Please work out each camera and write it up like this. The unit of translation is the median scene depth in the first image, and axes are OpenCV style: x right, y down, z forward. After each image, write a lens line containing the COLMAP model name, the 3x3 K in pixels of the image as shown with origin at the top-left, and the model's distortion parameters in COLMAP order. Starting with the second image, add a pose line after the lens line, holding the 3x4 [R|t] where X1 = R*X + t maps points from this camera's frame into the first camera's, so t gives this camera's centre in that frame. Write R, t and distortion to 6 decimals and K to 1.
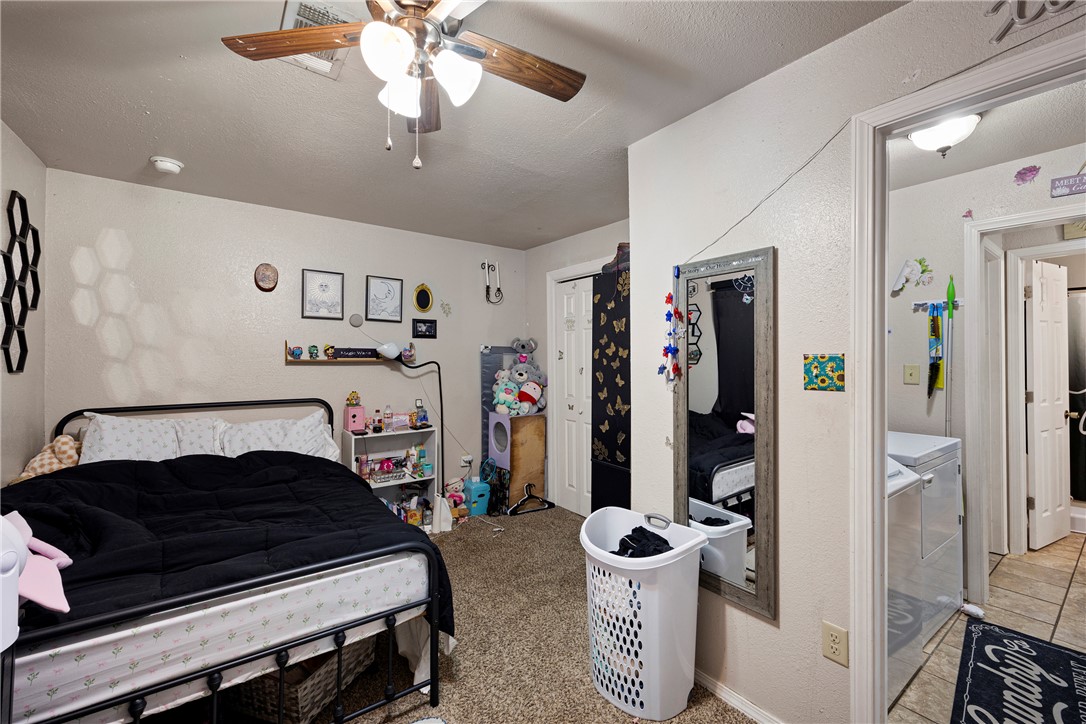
lens RADIAL K [[448.0, 0, 537.8], [0, 448.0, 362.5], [0, 0, 1]] dist [-0.003339, -0.000080]
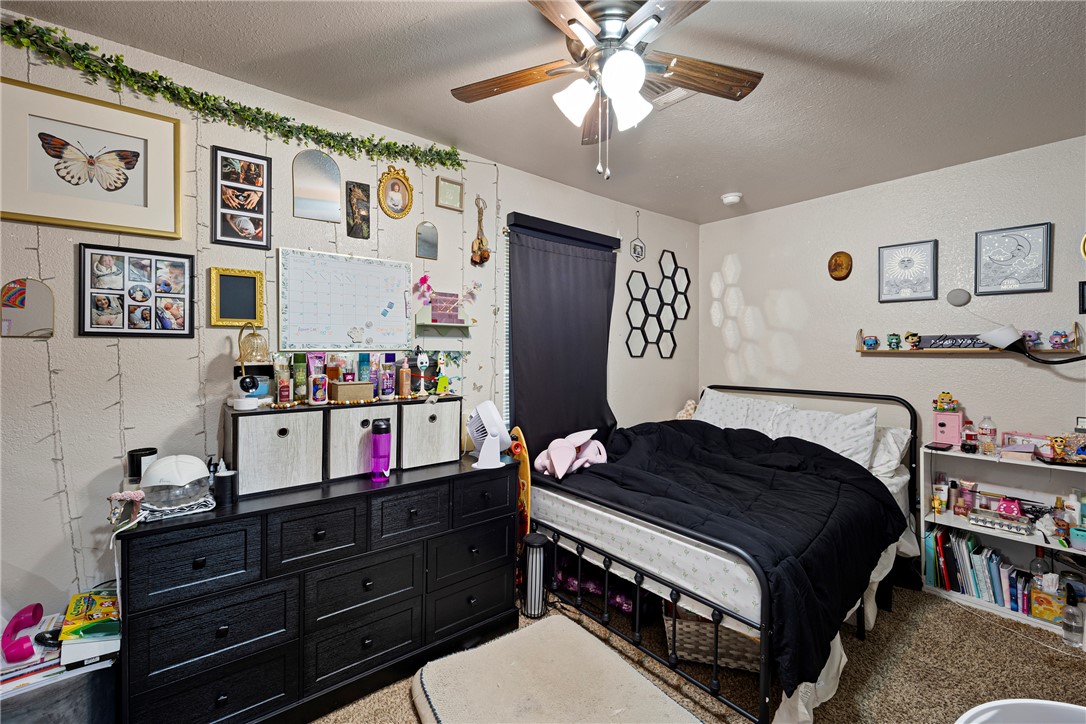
lens RADIAL K [[448.0, 0, 536.6], [0, 448.0, 354.5], [0, 0, 1]] dist [-0.003339, -0.000080]
pose [[0.048807, 0.004798, -0.998797, 0.376685], [-0.006014, 0.999972, 0.004510, 0.002268], [0.998790, 0.005787, 0.048835, 0.334335]]
